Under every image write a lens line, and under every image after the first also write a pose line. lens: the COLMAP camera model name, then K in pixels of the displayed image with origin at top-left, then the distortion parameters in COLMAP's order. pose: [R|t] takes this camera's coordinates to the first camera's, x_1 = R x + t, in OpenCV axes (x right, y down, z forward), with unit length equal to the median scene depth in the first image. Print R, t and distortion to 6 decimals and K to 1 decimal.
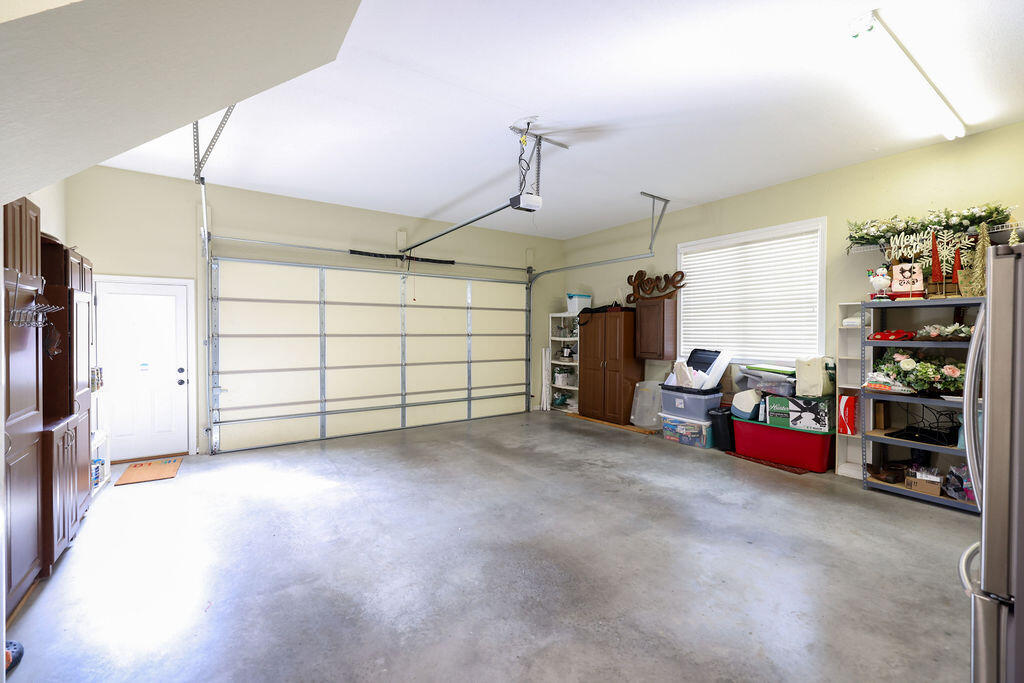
lens RADIAL K [[447.8, 0, 510.4], [0, 447.8, 336.3], [0, 0, 1]] dist [0.000362, 0.000032]
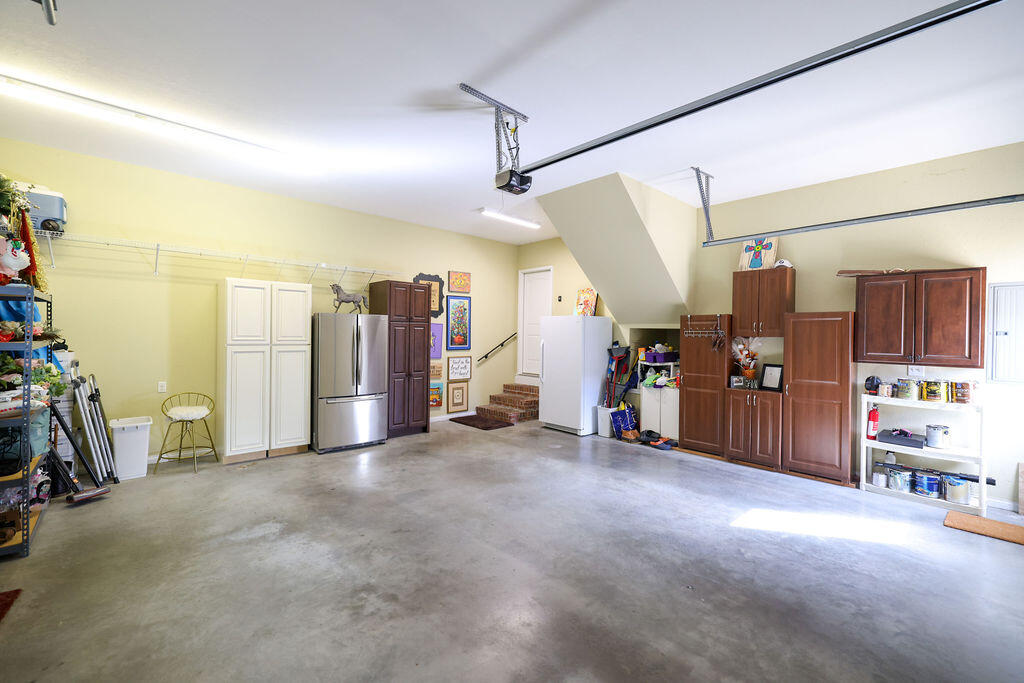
lens RADIAL K [[447.8, 0, 513.5], [0, 447.8, 338.4], [0, 0, 1]] dist [0.000362, 0.000032]
pose [[-0.989730, -0.015247, -0.142134, 0.147353], [-0.017989, 0.999676, 0.018030, -0.023430], [0.141813, 0.020402, -0.989683, 1.843118]]
